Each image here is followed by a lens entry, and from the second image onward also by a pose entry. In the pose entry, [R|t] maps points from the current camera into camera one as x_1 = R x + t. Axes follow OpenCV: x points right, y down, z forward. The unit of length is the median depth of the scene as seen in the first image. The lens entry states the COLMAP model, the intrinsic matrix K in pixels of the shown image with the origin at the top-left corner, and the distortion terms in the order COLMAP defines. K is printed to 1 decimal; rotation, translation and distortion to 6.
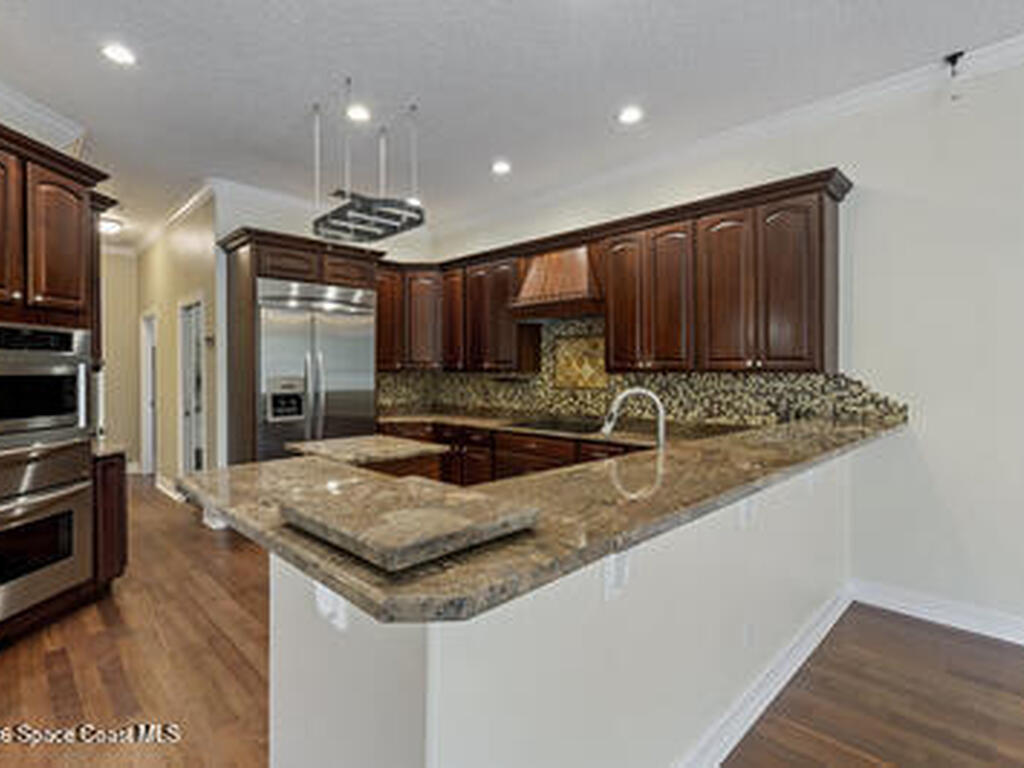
lens RADIAL K [[520.0, 0, 513.7], [0, 520.0, 383.1], [0, 0, 1]] dist [-0.004869, -0.000249]
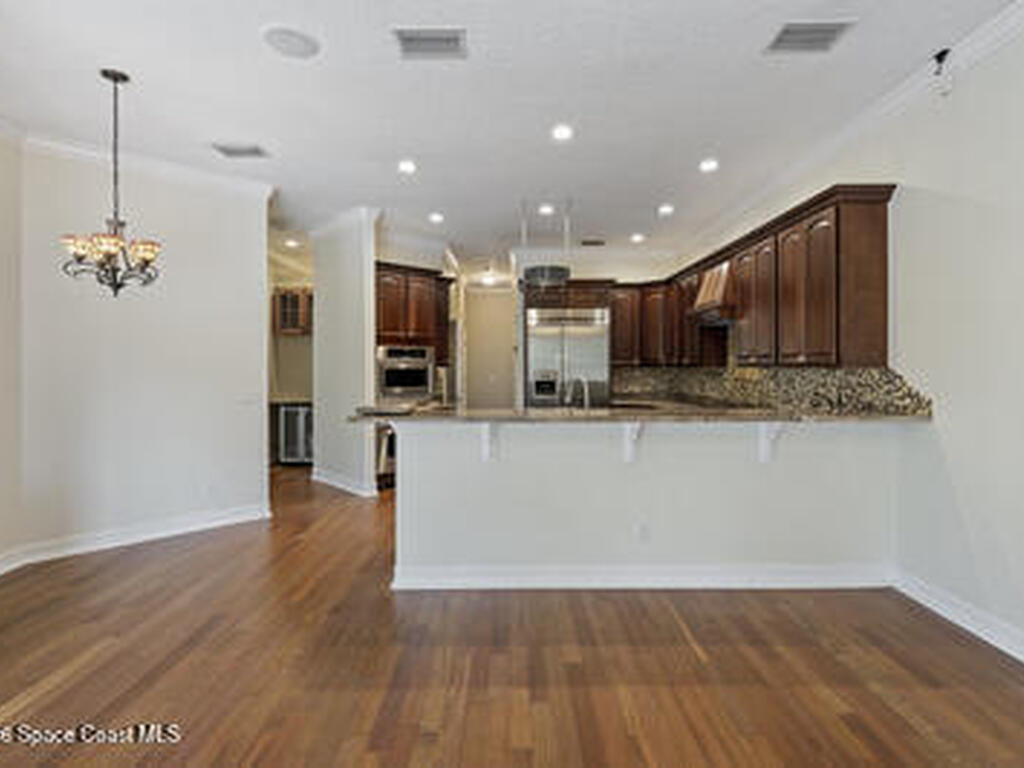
lens RADIAL K [[520.0, 0, 507.8], [0, 520.0, 375.8], [0, 0, 1]] dist [-0.004869, -0.000249]
pose [[0.710398, 0.010640, -0.703720, 0.776290], [-0.012615, 0.999918, 0.002384, 0.004349], [0.703687, 0.007184, 0.710474, -0.249950]]
